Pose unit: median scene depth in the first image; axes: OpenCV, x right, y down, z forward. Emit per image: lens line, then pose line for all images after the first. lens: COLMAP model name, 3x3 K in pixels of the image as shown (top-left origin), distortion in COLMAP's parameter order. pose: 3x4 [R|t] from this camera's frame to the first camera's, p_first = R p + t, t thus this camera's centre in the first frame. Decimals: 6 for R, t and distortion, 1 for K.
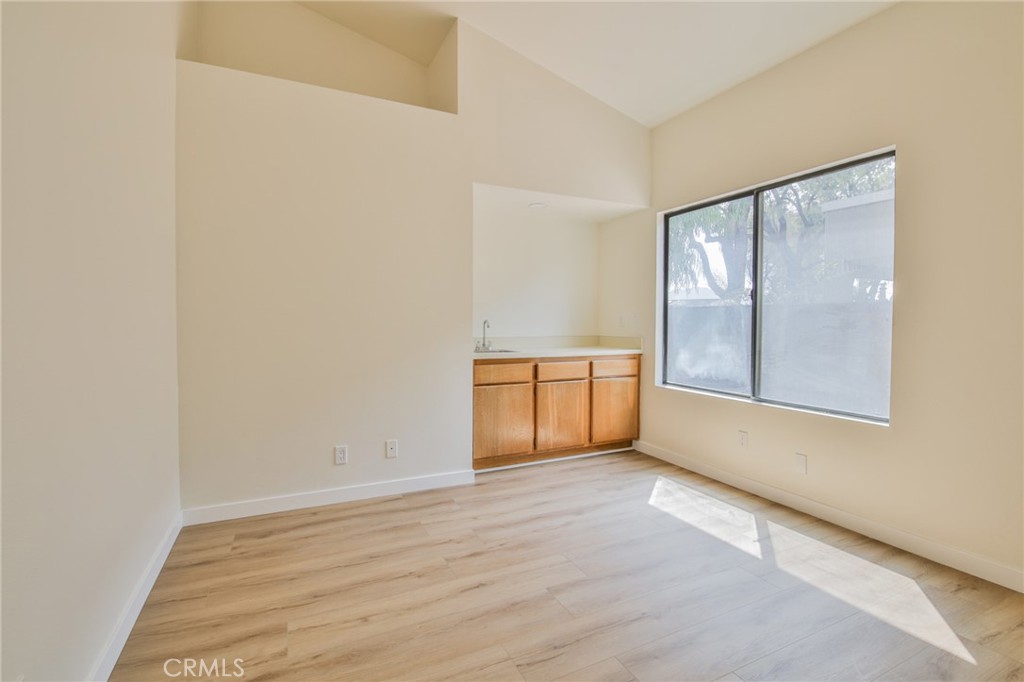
lens RADIAL K [[451.2, 0, 512.0], [0, 451.2, 341.0], [0, 0, 1]] dist [-0.013151, -0.000124]
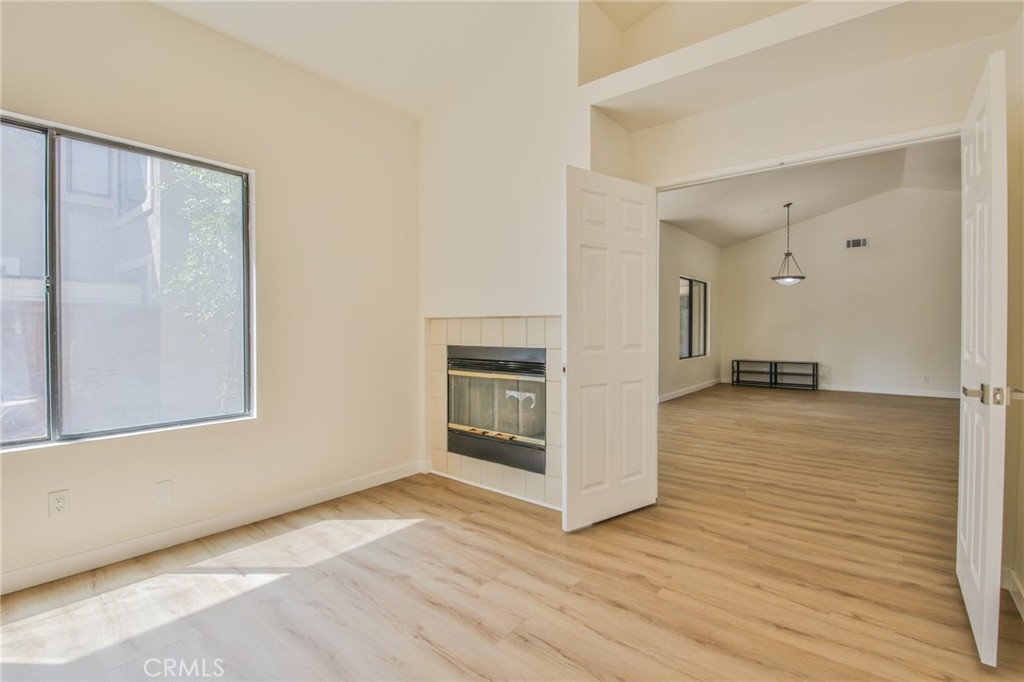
lens RADIAL K [[468.4, 0, 517.3], [0, 468.4, 334.7], [0, 0, 1]] dist [-0.011135, -0.006531]
pose [[-0.429178, -0.015168, 0.903092, -0.482374], [0.028346, 0.999140, 0.030252, -0.032678], [-0.902775, 0.038582, -0.428379, 0.873815]]
